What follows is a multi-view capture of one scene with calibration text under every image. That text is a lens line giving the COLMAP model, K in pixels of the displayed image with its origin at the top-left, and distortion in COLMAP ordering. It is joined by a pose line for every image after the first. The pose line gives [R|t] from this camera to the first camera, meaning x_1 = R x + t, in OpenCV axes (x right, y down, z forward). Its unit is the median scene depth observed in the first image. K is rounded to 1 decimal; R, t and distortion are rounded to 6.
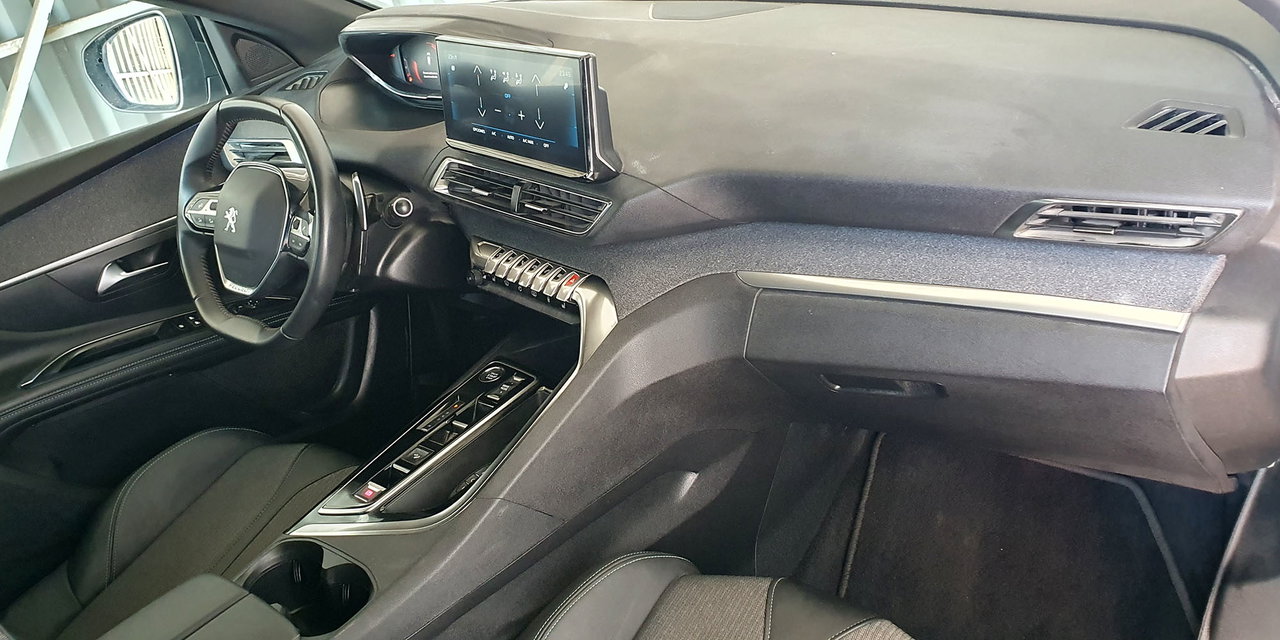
lens RADIAL K [[1081.3, 0, 640.0], [0, 1081.3, 320.0], [0, 0, 1]] dist [0.310247, -0.781286]
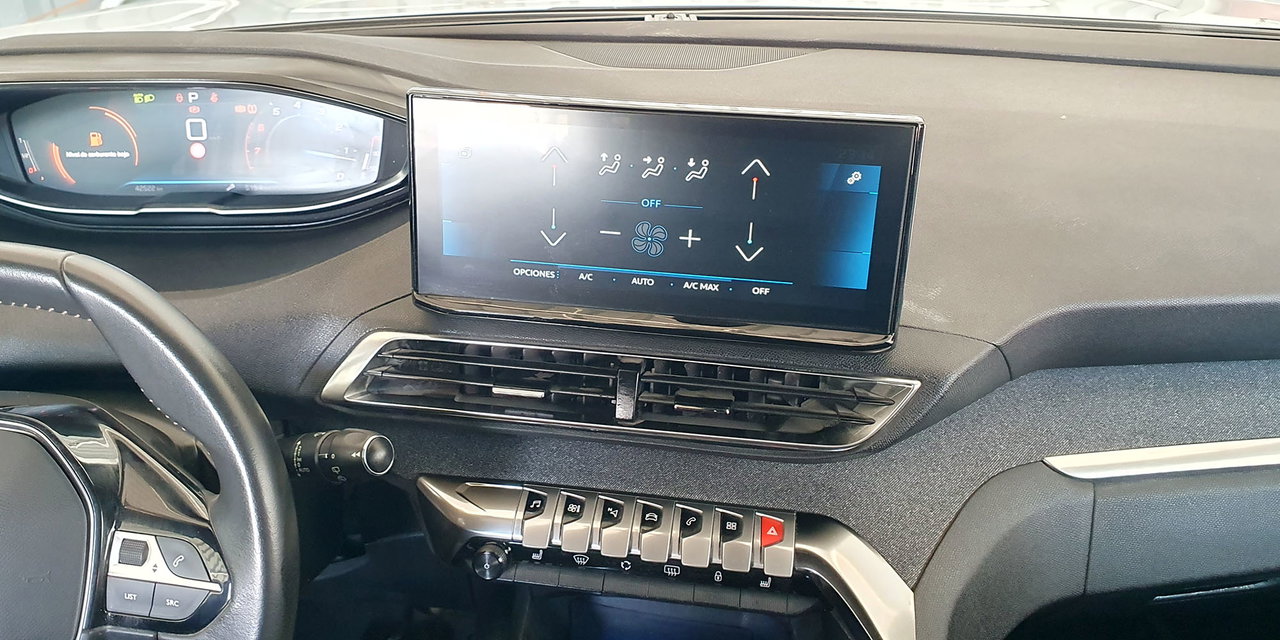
lens RADIAL K [[1044.7, 0, 629.2], [0, 1044.7, 314.0], [0, 0, 1]] dist [0.124624, -0.197163]
pose [[0.768768, -0.132403, 0.625672, -0.434299], [0.166857, 0.985974, 0.003631, -0.156984], [-0.617377, 0.101607, 0.780078, 0.634980]]
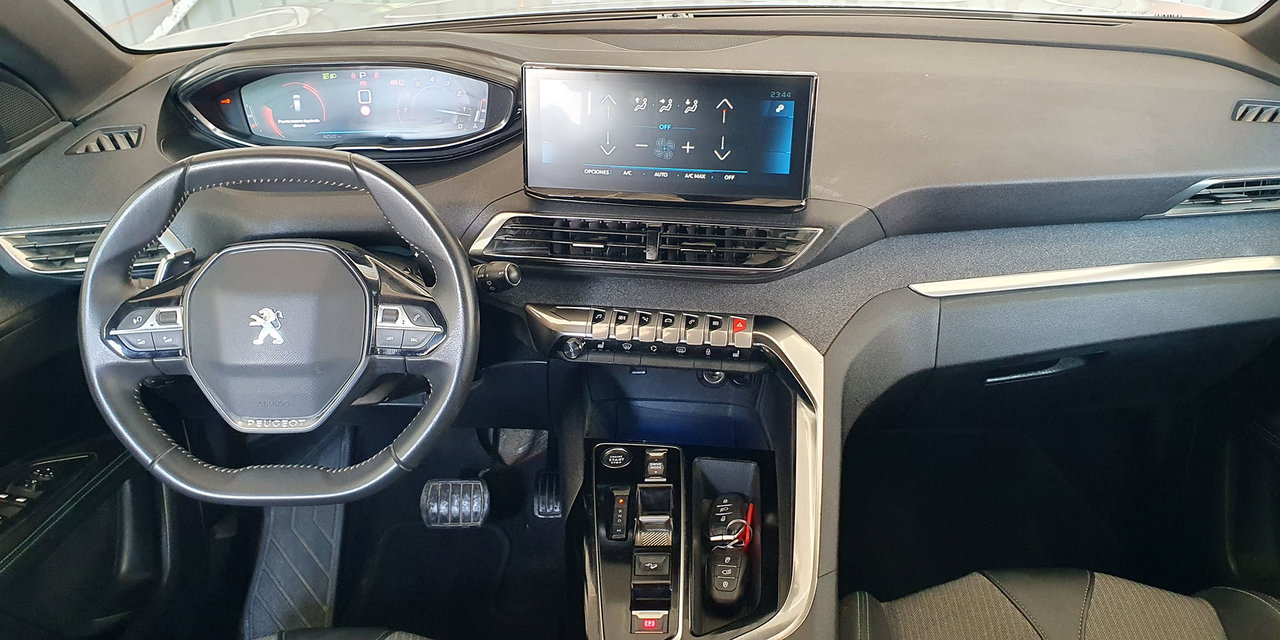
lens RADIAL K [[1081.3, 0, 640.0], [0, 1081.3, 320.0], [0, 0, 1]] dist [0.310247, -0.781286]
pose [[0.766371, -0.146856, 0.625387, -0.699484], [0.185533, 0.982632, 0.003387, -0.059838], [-0.615023, 0.113434, 0.780307, 0.351183]]
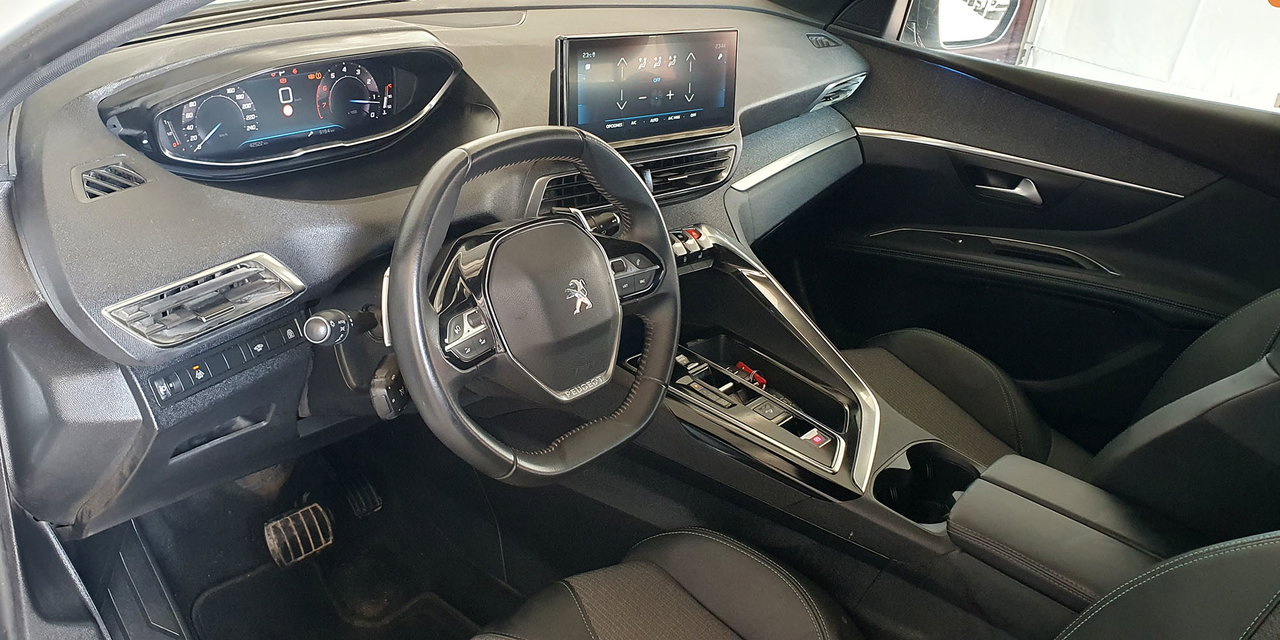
lens RADIAL K [[1066.6, 0, 640.0], [0, 1066.6, 320.0], [0, 0, 1]] dist [0.117897, -0.228714]
pose [[-0.047080, -0.267609, 0.962377, -1.176318], [0.358620, 0.894684, 0.266330, -0.277819], [-0.932296, 0.357667, 0.053849, 1.039709]]
